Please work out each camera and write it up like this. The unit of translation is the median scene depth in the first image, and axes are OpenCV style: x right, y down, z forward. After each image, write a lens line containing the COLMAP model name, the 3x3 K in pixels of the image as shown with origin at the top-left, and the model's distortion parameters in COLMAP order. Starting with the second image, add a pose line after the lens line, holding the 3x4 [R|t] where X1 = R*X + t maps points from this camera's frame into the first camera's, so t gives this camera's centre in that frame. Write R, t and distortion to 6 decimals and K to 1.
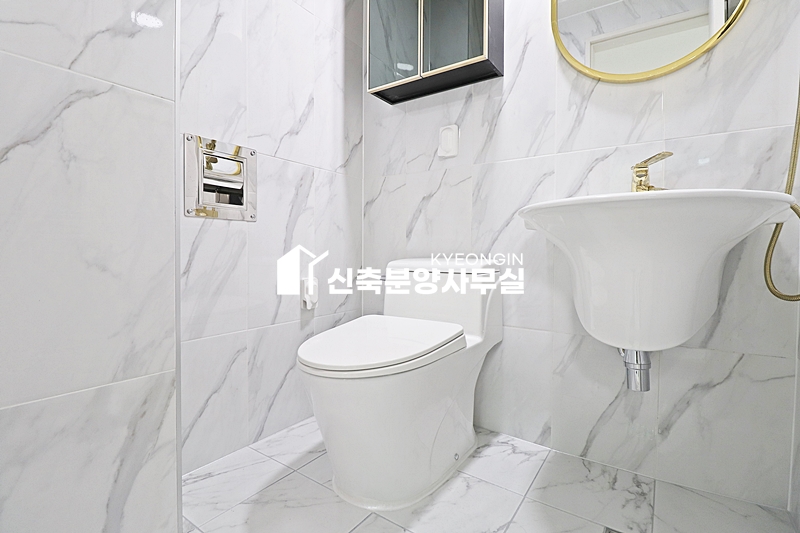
lens RADIAL K [[373.1, 0, 398.0], [0, 373.1, 262.2], [0, 0, 1]] dist [-0.010006, -0.007538]
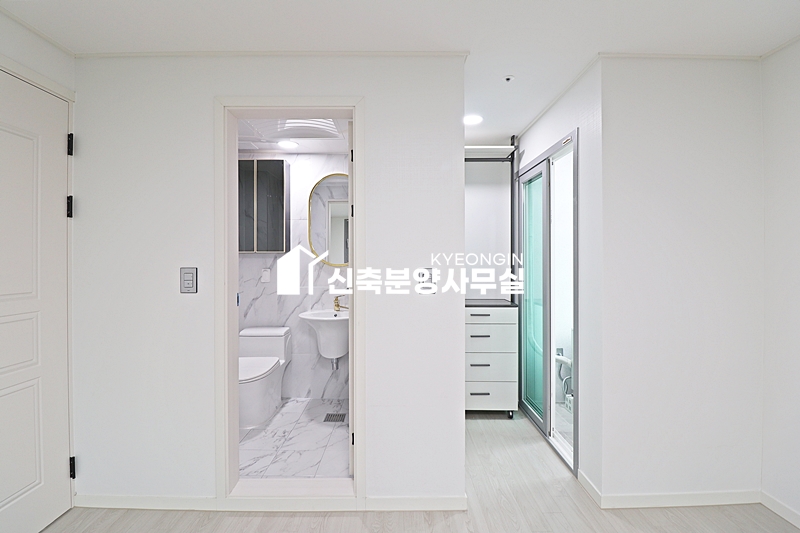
lens RADIAL K [[373.1, 0, 400.5], [0, 373.1, 262.4], [0, 0, 1]] dist [-0.010006, -0.007538]
pose [[0.811689, -0.004693, 0.584071, -0.618588], [0.017355, 0.999720, -0.016085, -0.414399], [-0.583832, 0.023192, 0.811543, -1.558415]]
